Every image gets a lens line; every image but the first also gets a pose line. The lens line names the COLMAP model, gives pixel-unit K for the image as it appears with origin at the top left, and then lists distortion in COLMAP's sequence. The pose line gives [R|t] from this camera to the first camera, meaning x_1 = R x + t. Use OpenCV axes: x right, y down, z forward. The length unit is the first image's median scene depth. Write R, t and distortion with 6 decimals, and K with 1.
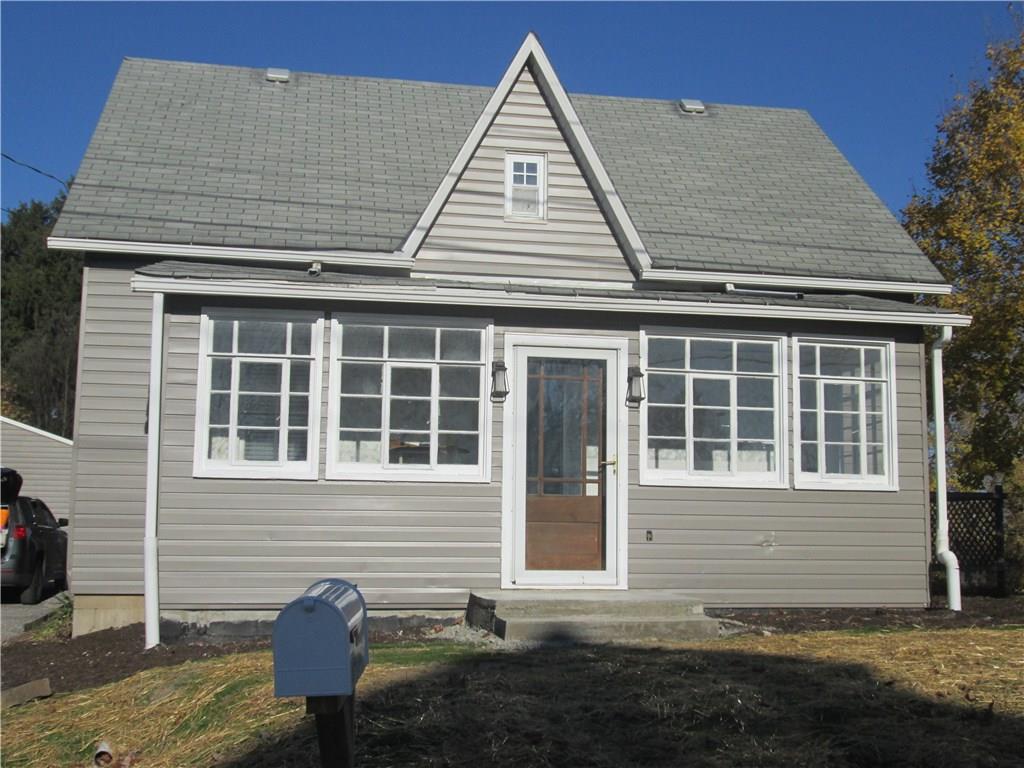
lens RADIAL K [[1203.0, 0, 512.0], [0, 1203.0, 384.0], [0, 0, 1]] dist [-0.061769, 0.023930]
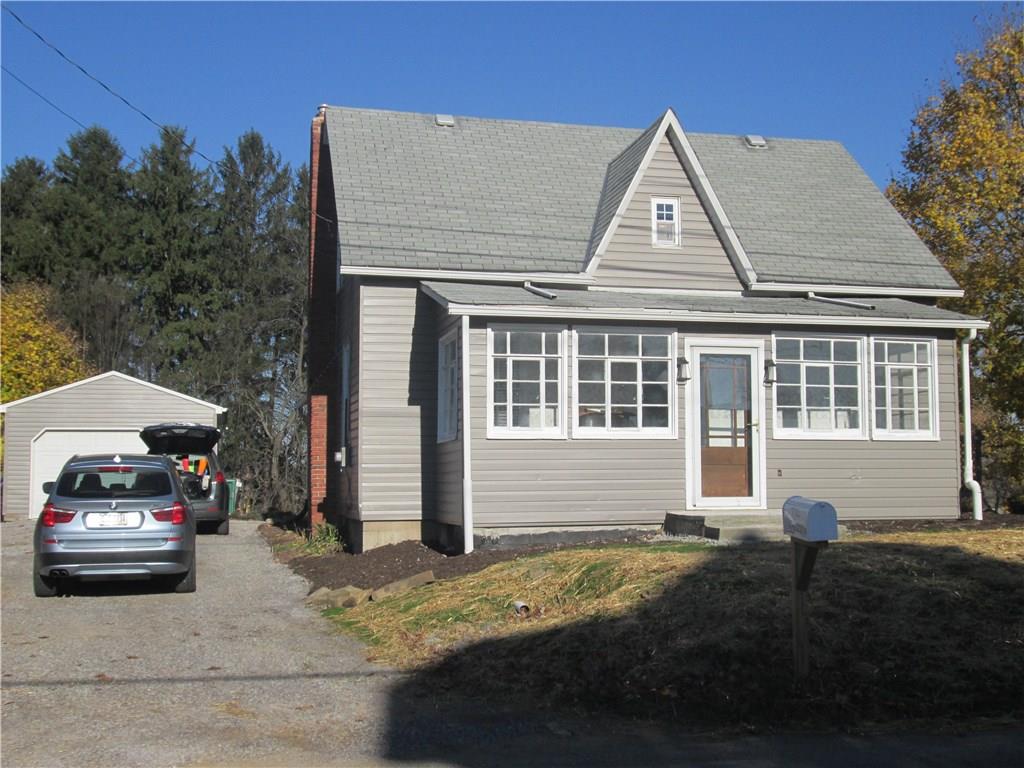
lens RADIAL K [[1203.0, 0, 512.0], [0, 1203.0, 384.0], [0, 0, 1]] dist [-0.061769, 0.023930]
pose [[0.998407, -0.009352, 0.055640, -0.285916], [0.006428, 0.998600, 0.052496, -0.061414], [-0.056054, -0.052054, 0.997070, -0.437804]]
